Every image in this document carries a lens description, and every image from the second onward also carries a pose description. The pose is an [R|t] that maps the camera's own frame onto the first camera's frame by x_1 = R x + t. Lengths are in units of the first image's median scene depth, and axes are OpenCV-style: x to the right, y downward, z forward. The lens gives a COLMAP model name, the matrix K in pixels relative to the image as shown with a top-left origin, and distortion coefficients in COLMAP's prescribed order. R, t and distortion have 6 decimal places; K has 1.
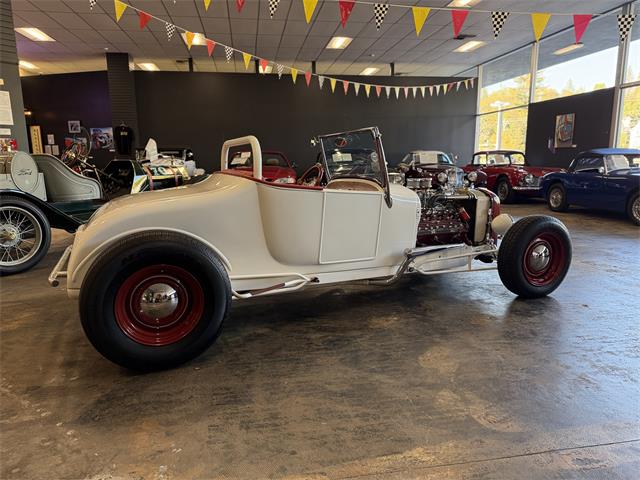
lens RADIAL K [[457.0, 0, 321.2], [0, 457.0, 251.9], [0, 0, 1]] dist [0.008790, 0.000502]
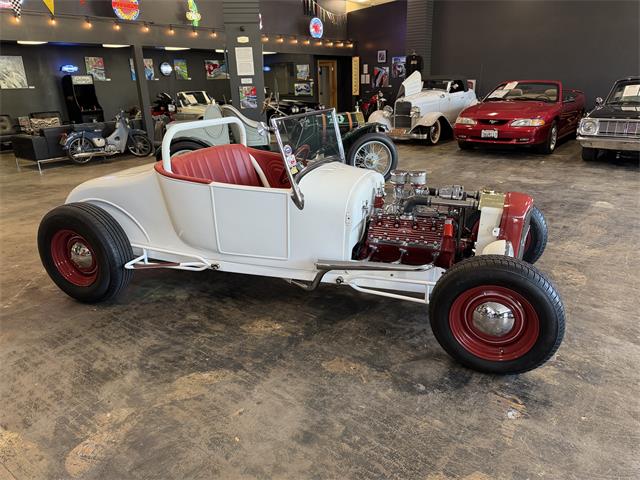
lens RADIAL K [[458.7, 0, 320.0], [0, 458.7, 240.0], [0, 0, 1]] dist [0.074521, -0.088359]
pose [[0.699933, 0.231097, -0.675787, 0.273780], [-0.124517, 0.971198, 0.203151, -0.077497], [0.703271, -0.058045, 0.708549, 0.133893]]
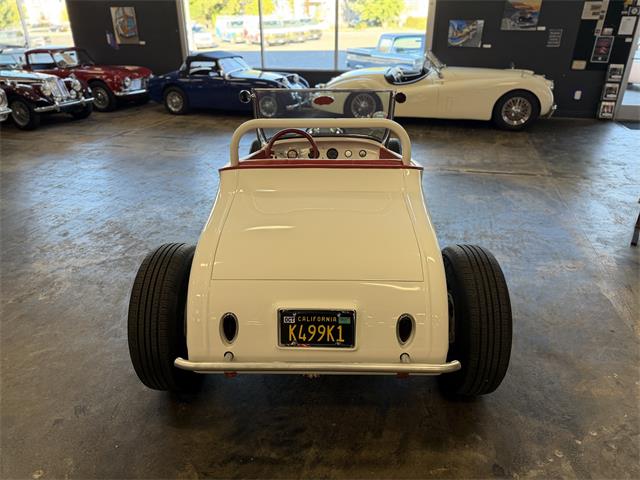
lens RADIAL K [[458.7, 0, 320.0], [0, 458.7, 240.0], [0, 0, 1]] dist [0.074521, -0.088359]
pose [[0.418370, -0.382607, 0.823759, -0.317269], [0.185353, 0.923826, 0.334948, -0.110903], [-0.889163, 0.012554, 0.457419, 0.212870]]
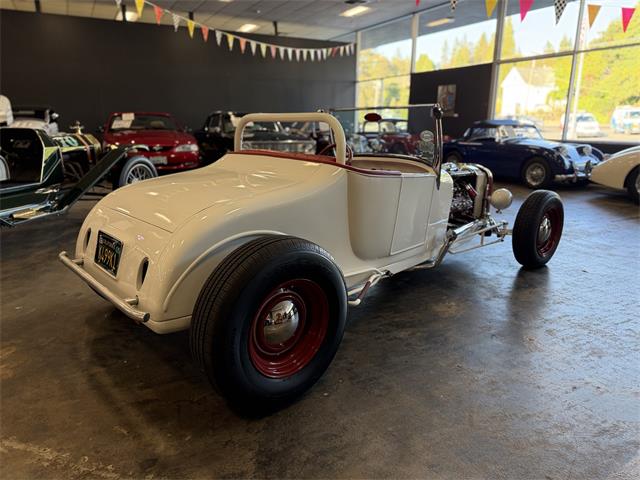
lens RADIAL K [[458.7, 0, 320.0], [0, 458.7, 240.0], [0, 0, 1]] dist [0.074521, -0.088359]
pose [[0.945099, -0.068024, 0.319624, -0.139380], [0.050391, 0.996733, 0.063127, -0.022486], [-0.322874, -0.043555, 0.945439, 0.052404]]
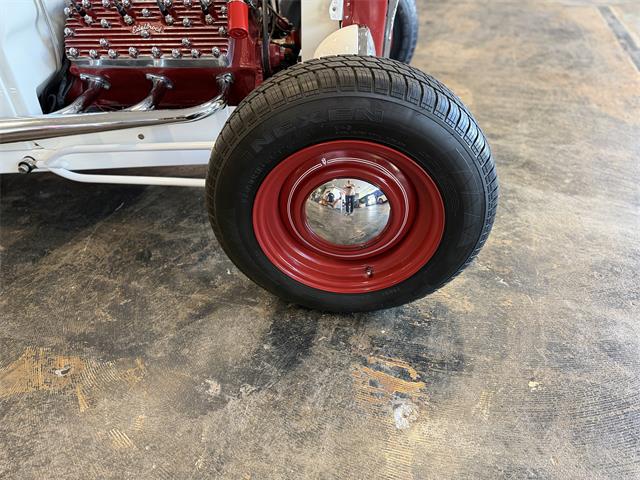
lens RADIAL K [[463.9, 0, 320.3], [0, 463.9, 258.3], [0, 0, 1]] dist [0.004504, -0.001570]
pose [[0.896596, 0.280680, -0.342540, 0.215006], [-0.073144, 0.856728, 0.510555, -0.043264], [0.436766, -0.432707, 0.788670, 0.280249]]
